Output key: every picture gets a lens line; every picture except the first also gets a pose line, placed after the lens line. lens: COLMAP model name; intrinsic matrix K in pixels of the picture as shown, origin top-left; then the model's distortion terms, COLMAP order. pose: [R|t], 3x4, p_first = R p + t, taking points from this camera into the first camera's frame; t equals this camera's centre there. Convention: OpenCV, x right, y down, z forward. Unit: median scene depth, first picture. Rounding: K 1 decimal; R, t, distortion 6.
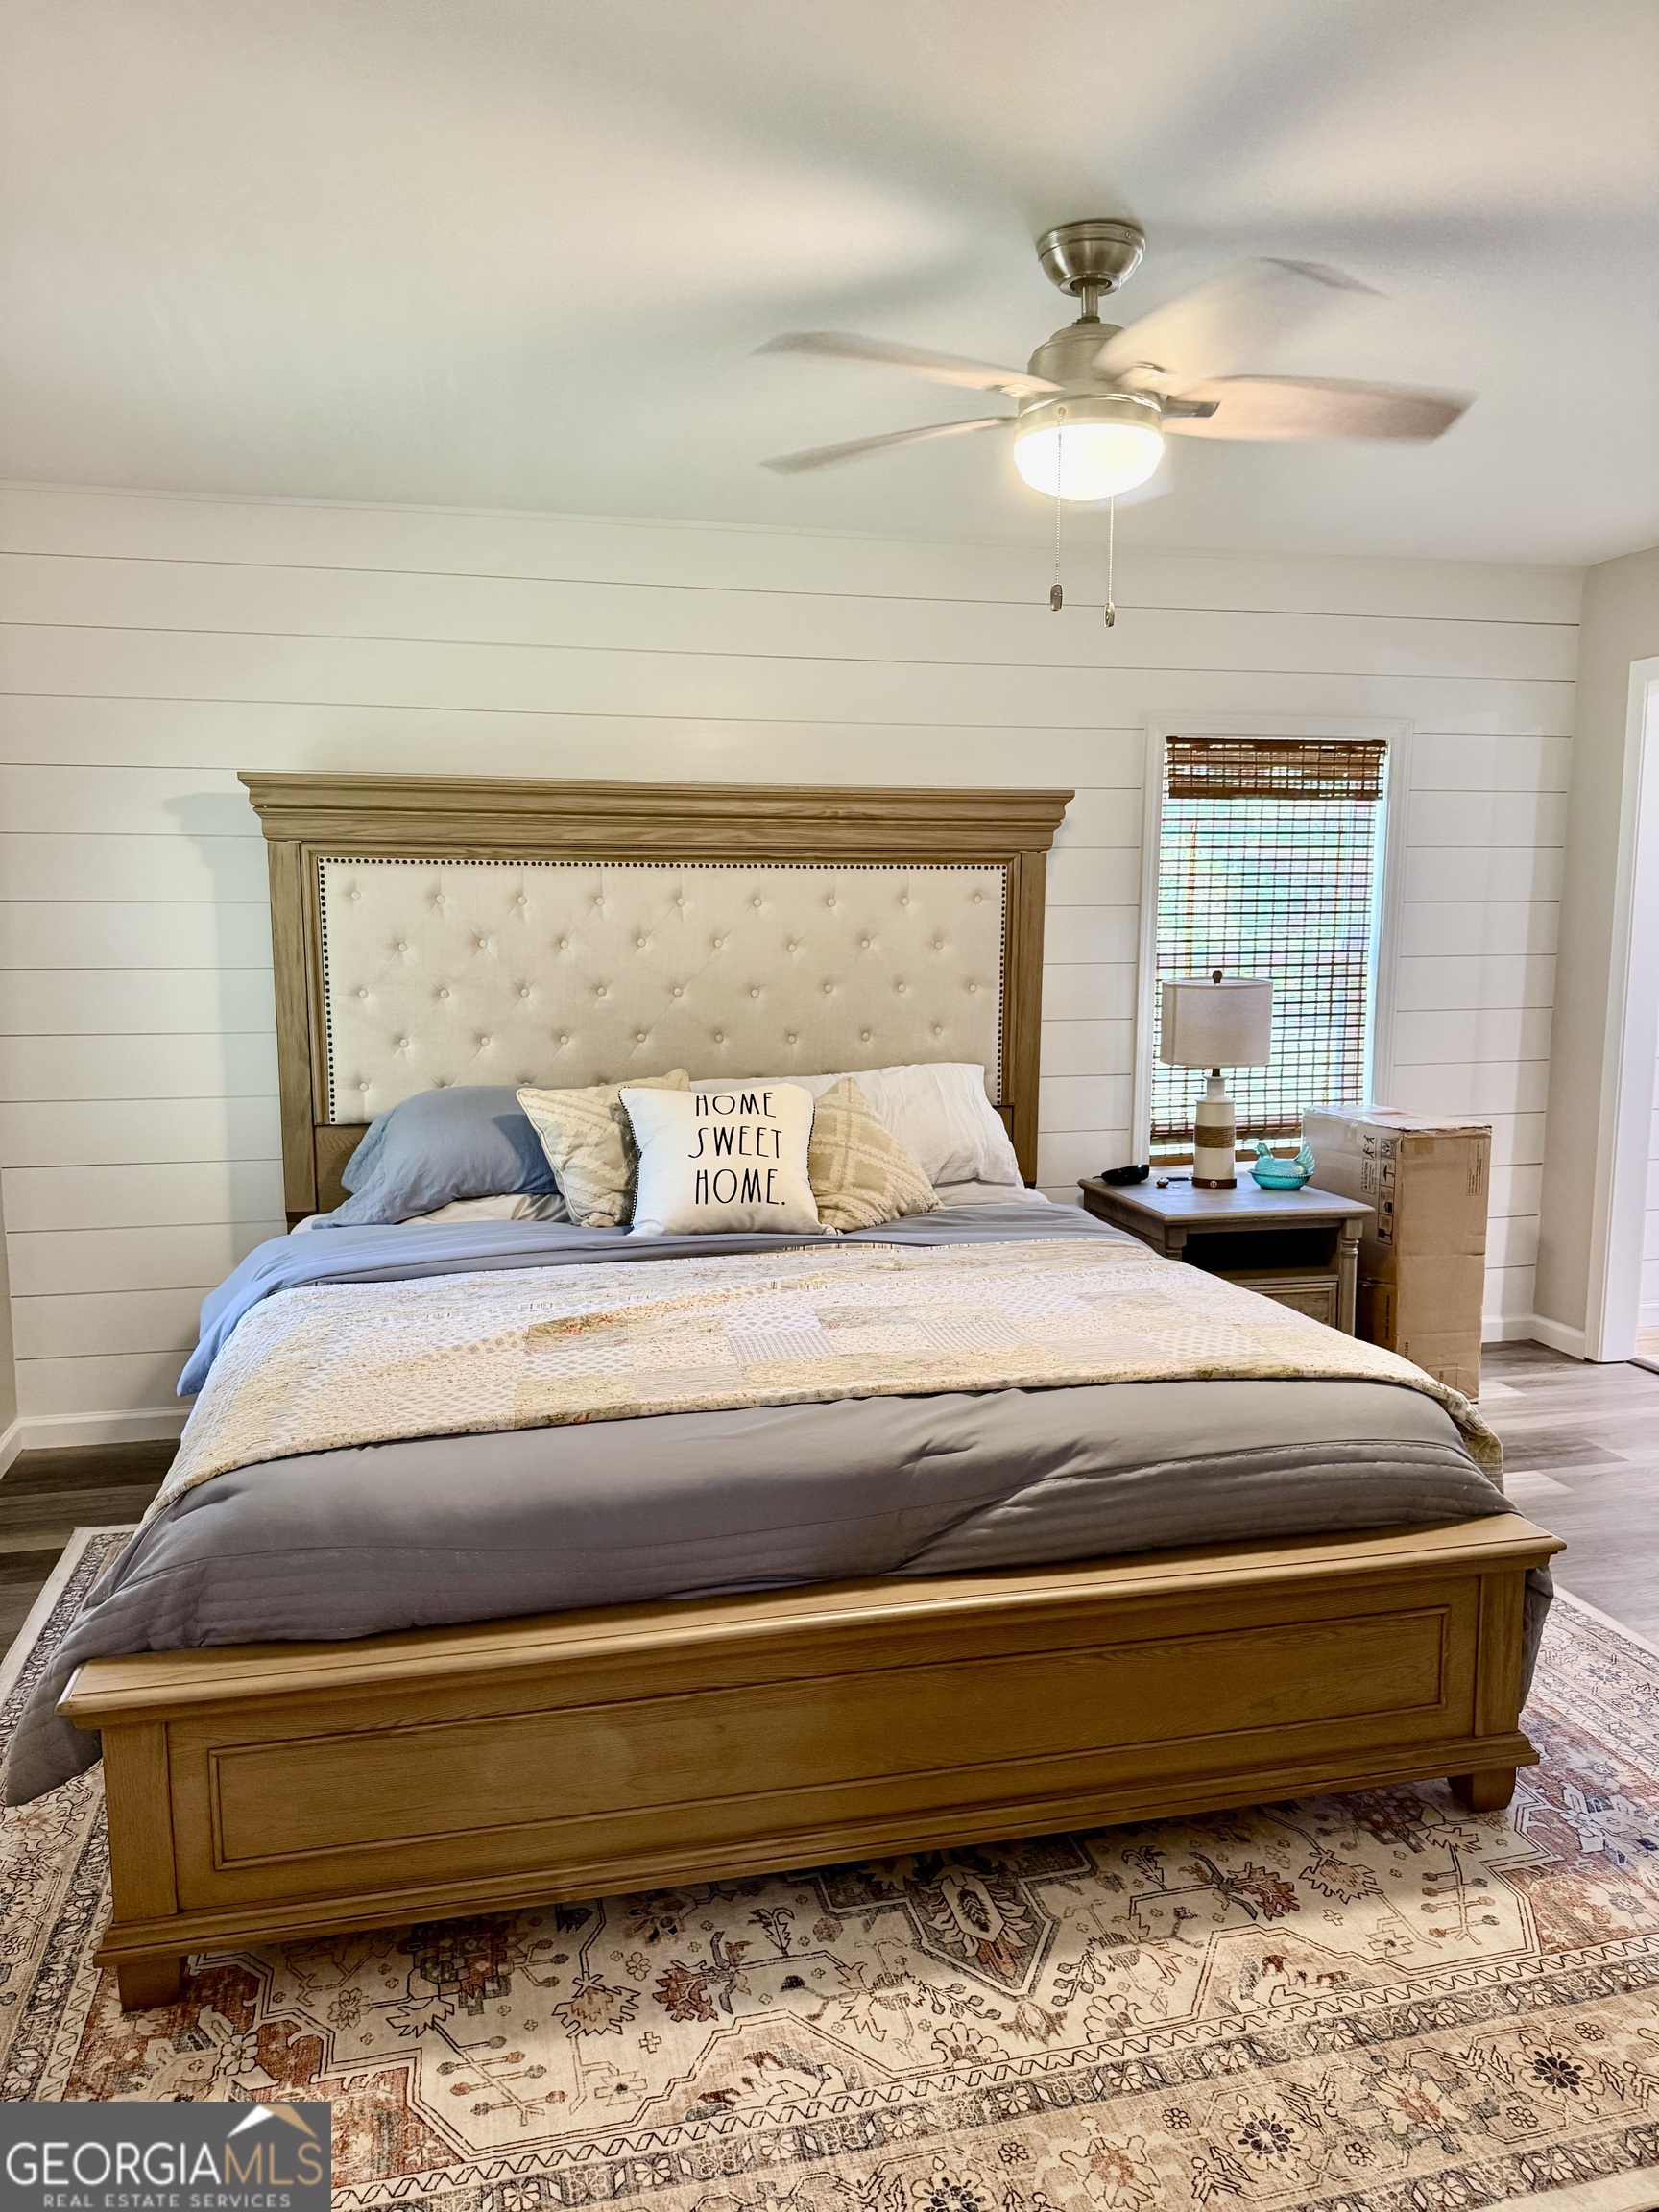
lens RADIAL K [[1554.4, 0, 848.6], [0, 1554.4, 1111.6], [0, 0, 1]] dist [0.077108, -0.095127]
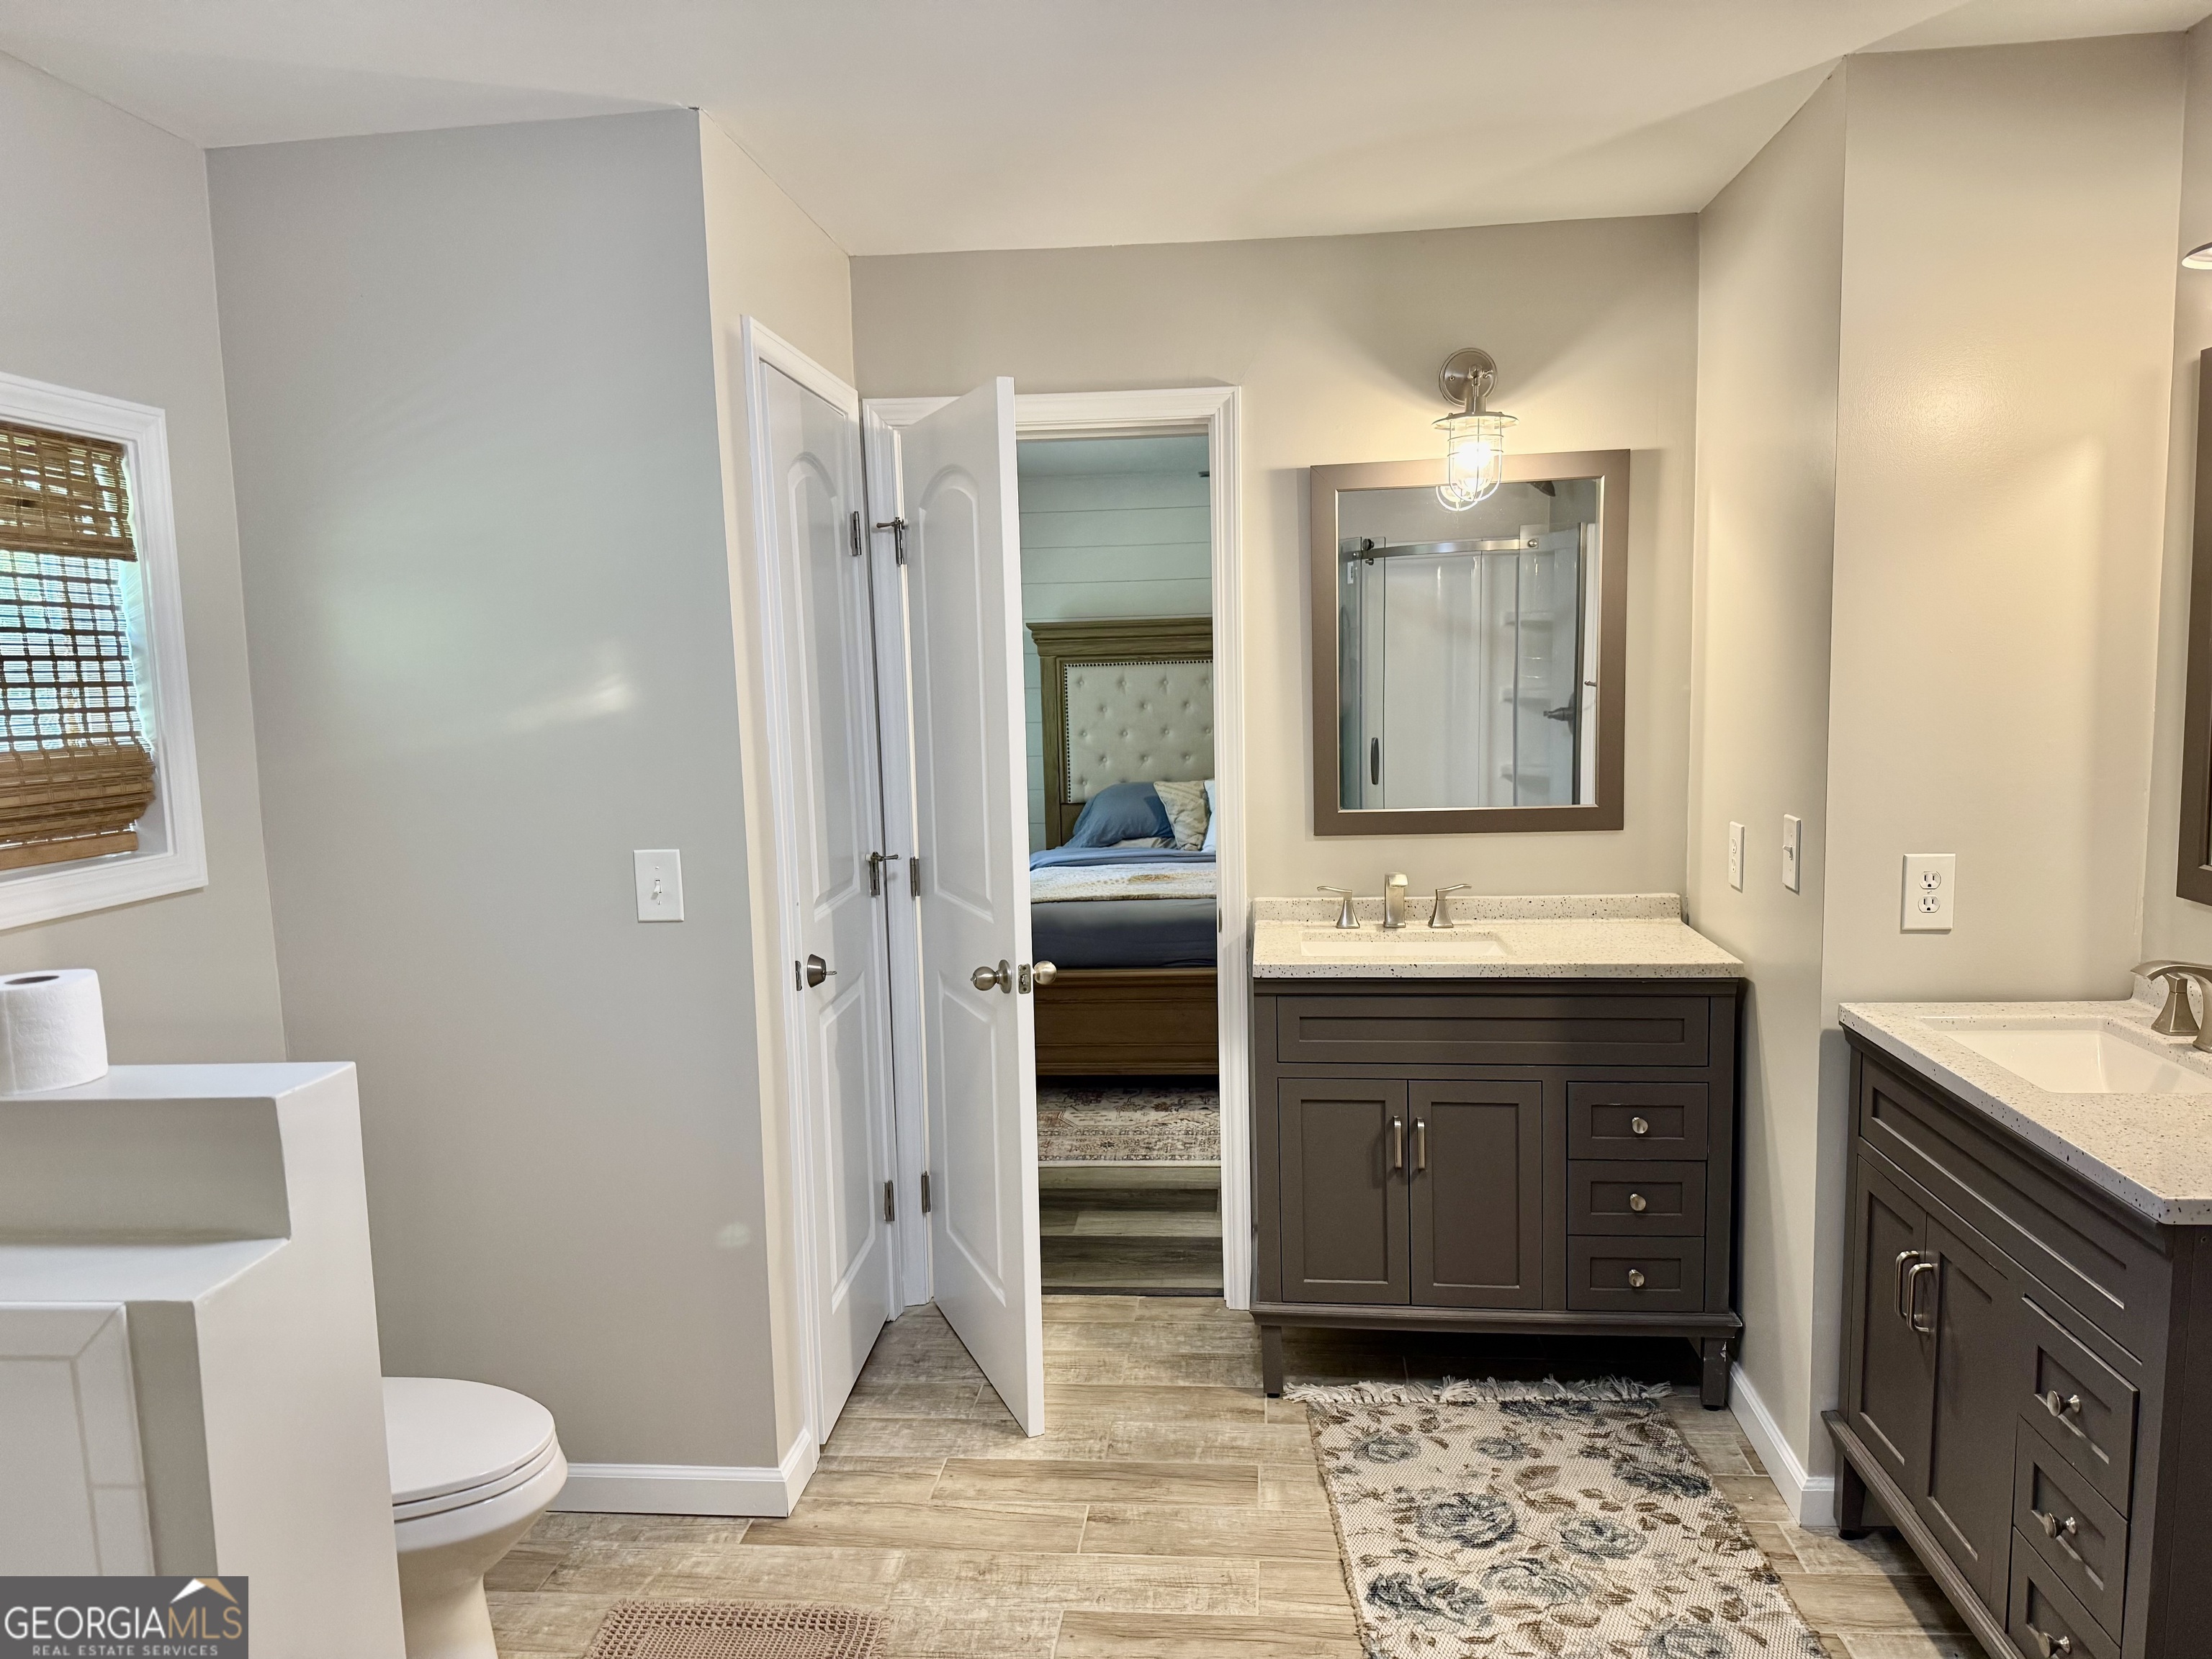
lens RADIAL K [[1549.8, 0, 1107.0], [0, 1549.8, 832.3], [0, 0, 1]] dist [0.125901, -0.210942]
pose [[0.942483, 0.009619, -0.334116, 0.372285], [-0.017843, 0.999608, -0.021553, 0.090382], [0.333778, 0.026275, 0.942286, -0.822730]]
